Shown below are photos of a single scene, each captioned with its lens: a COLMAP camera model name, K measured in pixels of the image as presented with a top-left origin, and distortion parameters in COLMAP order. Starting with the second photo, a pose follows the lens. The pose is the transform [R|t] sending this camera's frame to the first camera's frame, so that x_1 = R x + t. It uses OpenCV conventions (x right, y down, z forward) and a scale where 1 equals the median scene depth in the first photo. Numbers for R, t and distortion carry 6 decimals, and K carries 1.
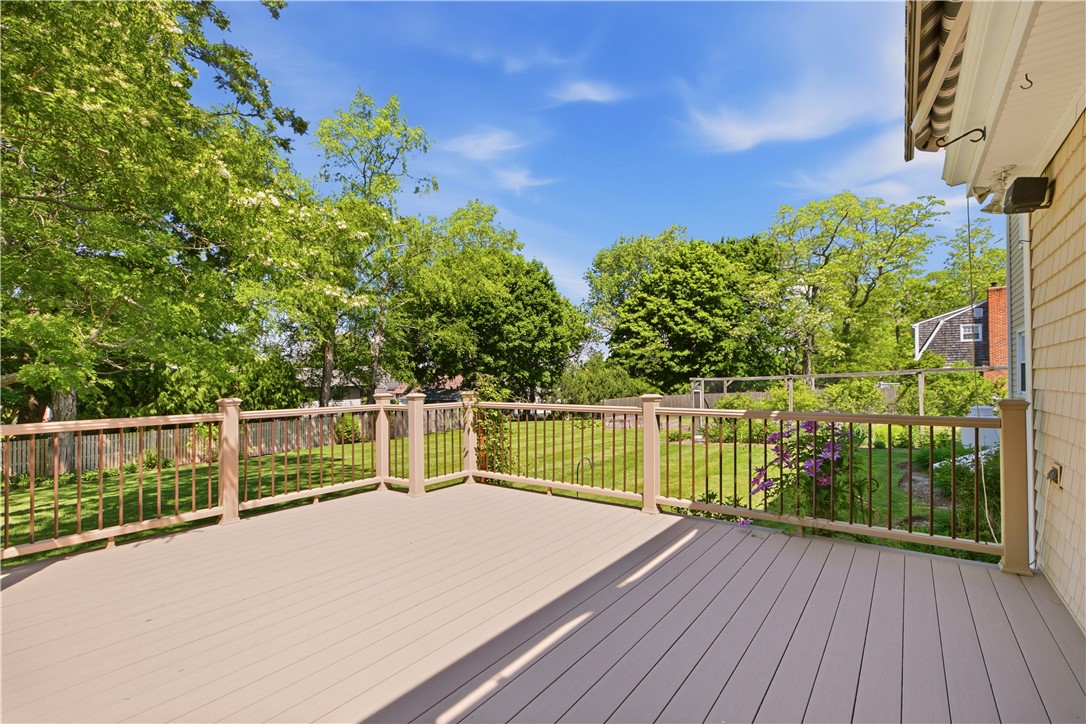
lens RADIAL K [[491.6, 0, 555.8], [0, 491.6, 364.9], [0, 0, 1]] dist [-0.005733, -0.000413]
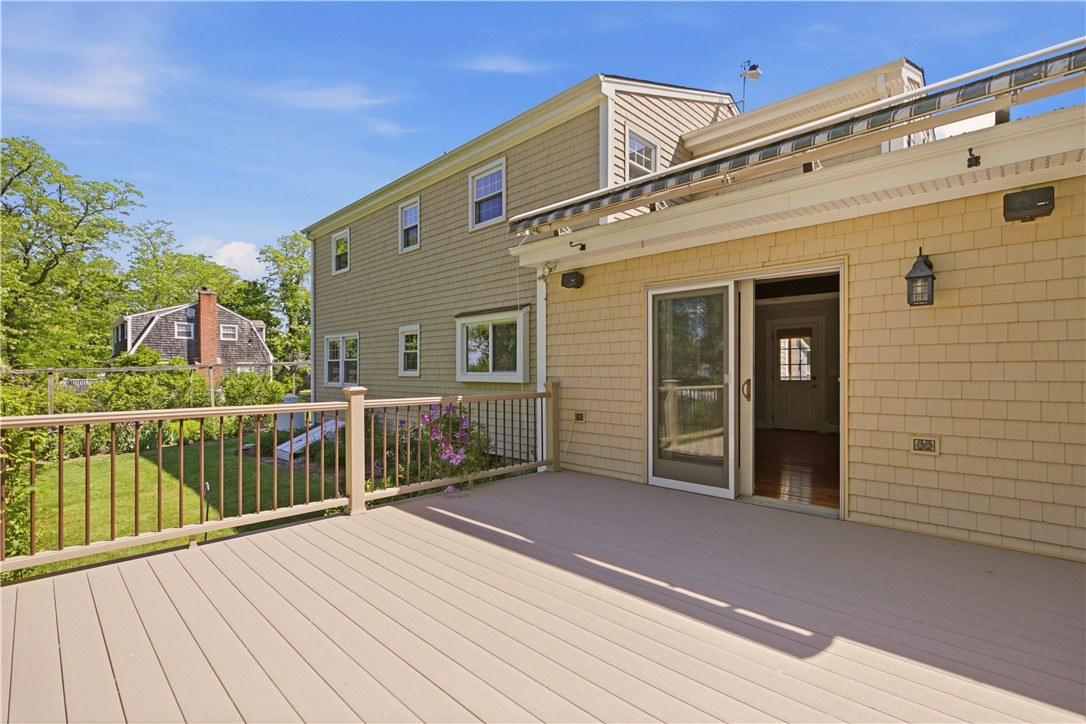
lens RADIAL K [[499.0, 0, 546.1], [0, 499.0, 367.4], [0, 0, 1]] dist [-0.008969, -0.000373]
pose [[0.134580, 0.014438, 0.990798, -0.156047], [-0.026467, 0.999589, -0.010971, 0.006500], [-0.990549, -0.024747, 0.134906, 0.120390]]
